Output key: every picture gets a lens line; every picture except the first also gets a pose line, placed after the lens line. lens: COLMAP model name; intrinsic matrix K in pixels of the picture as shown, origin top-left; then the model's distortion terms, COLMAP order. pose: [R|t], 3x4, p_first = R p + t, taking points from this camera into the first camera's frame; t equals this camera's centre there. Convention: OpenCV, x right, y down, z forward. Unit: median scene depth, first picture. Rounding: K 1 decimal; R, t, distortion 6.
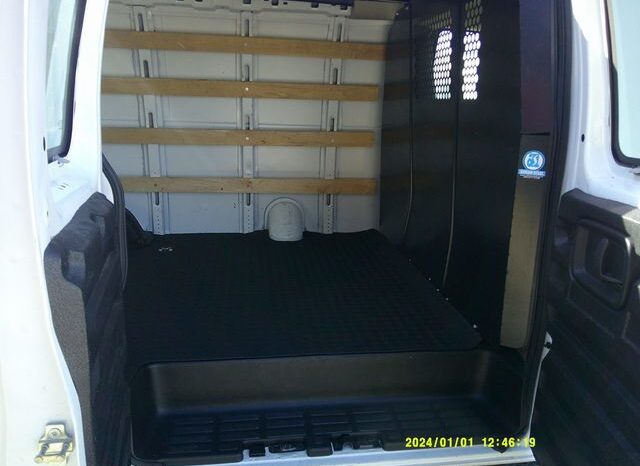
lens RADIAL K [[508.0, 0, 316.6], [0, 508.0, 235.0], [0, 0, 1]] dist [0.043561, -0.094909]
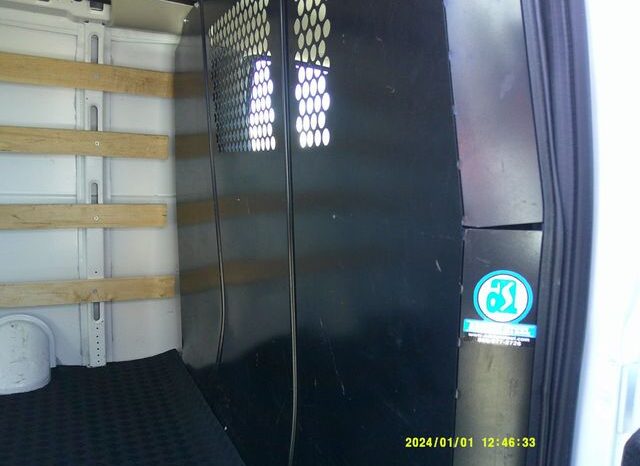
lens RADIAL K [[508.0, 0, 316.6], [0, 508.0, 235.0], [0, 0, 1]] dist [0.043561, -0.094909]
pose [[0.947361, -0.031078, 0.318656, 0.090802], [0.070751, 0.990994, -0.113692, -0.079348], [-0.312253, 0.130253, 0.941027, 0.345908]]
